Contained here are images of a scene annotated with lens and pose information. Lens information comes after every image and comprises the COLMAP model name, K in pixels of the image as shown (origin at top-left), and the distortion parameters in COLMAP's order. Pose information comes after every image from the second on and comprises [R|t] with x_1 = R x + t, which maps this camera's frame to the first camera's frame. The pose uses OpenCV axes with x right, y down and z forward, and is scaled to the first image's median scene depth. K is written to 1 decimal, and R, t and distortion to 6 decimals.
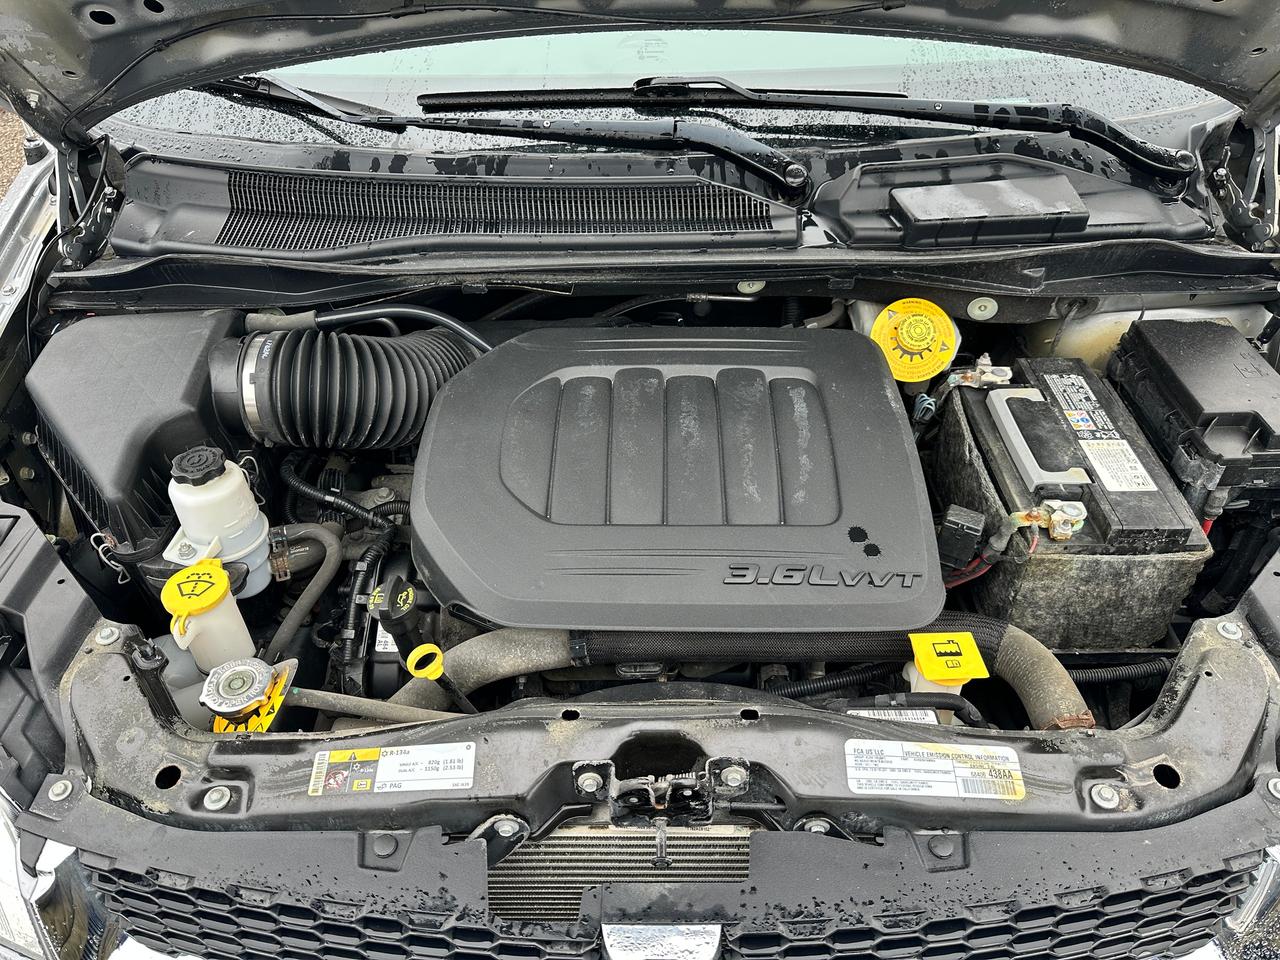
lens RADIAL K [[911.0, 0, 640.0], [0, 911.0, 480.0], [0, 0, 1]] dist [0.024834, -0.004618]
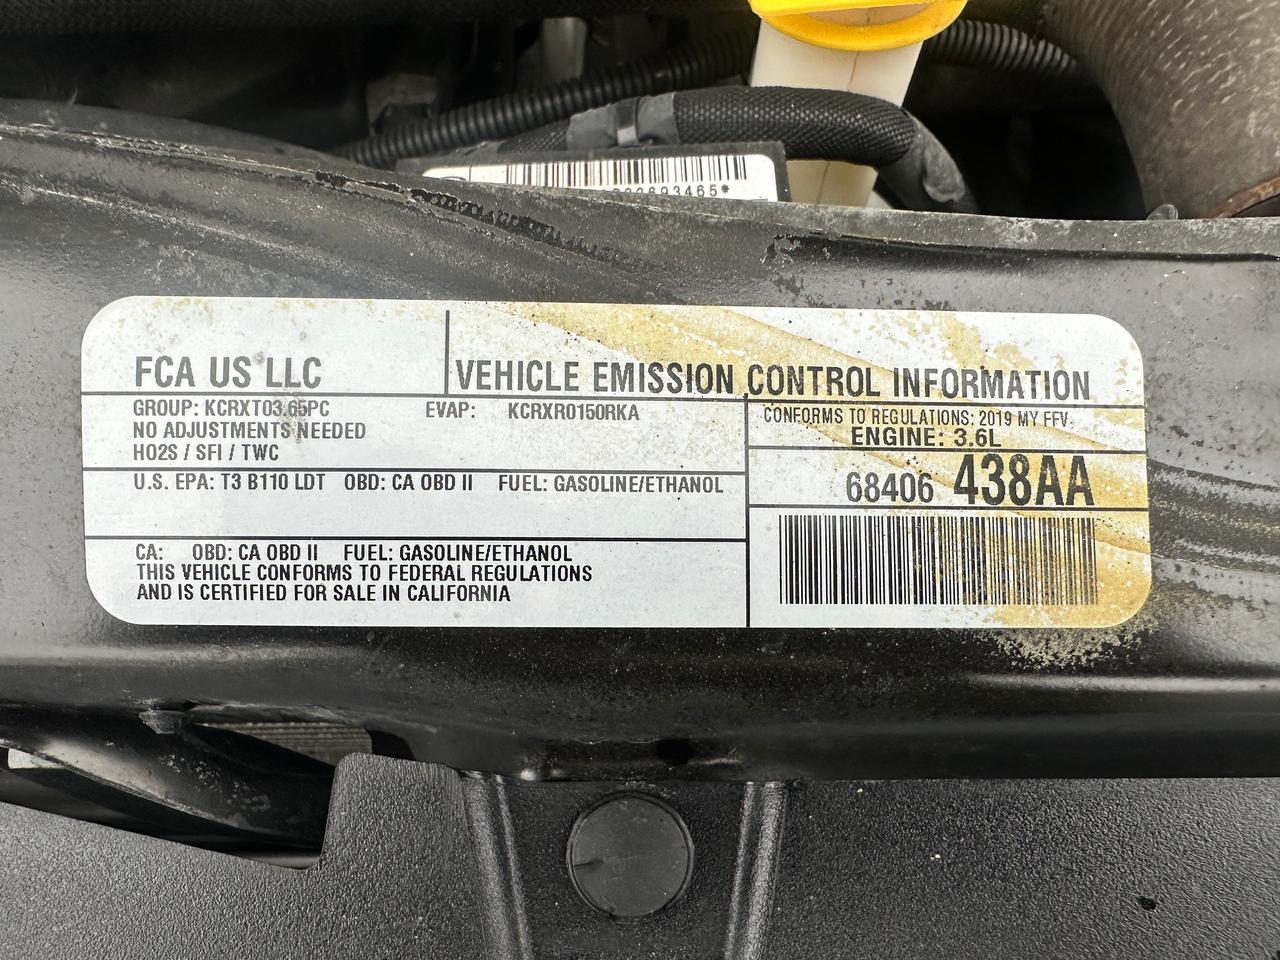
lens RADIAL K [[901.8, 0, 640.0], [0, 901.8, 480.0], [0, 0, 1]] dist [-0.004236, -0.000448]
pose [[0.999641, -0.025622, -0.007849, 0.323977], [0.026191, 0.872201, 0.488447, 0.238991], [-0.005669, -0.488477, 0.872558, 0.854956]]
